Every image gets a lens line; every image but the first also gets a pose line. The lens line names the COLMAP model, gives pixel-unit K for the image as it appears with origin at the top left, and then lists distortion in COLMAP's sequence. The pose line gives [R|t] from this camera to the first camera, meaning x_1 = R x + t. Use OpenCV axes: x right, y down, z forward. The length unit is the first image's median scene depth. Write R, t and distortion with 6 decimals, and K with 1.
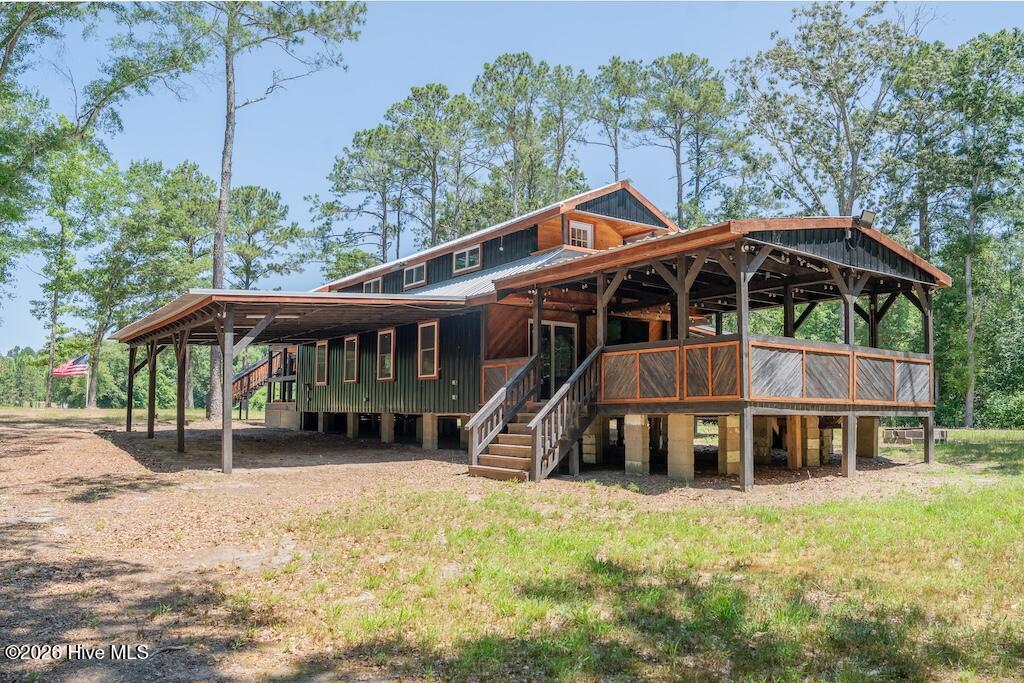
lens RADIAL K [[742.4, 0, 512.0], [0, 742.4, 341.5], [0, 0, 1]] dist [-0.063230, 0.004056]
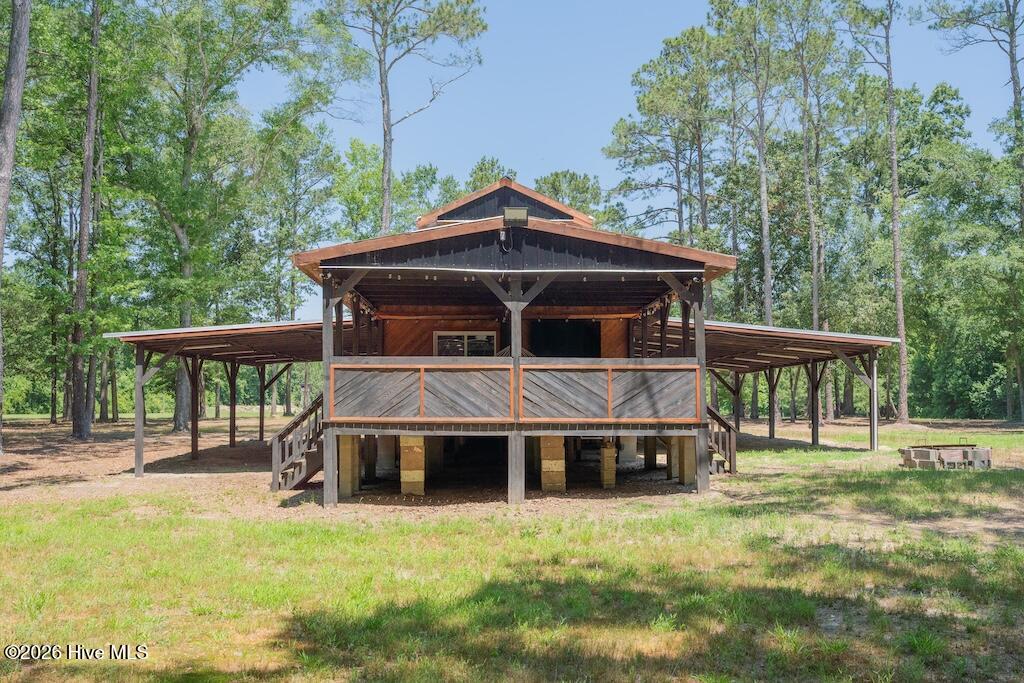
lens RADIAL K [[882.6, 0, 512.0], [0, 882.6, 341.5], [0, 0, 1]] dist [-0.010982, -0.004023]
pose [[0.848410, -0.052598, -0.526720, 0.969654], [0.062368, 0.998053, 0.000794, -0.014889], [0.525652, -0.033524, 0.850039, 0.068076]]
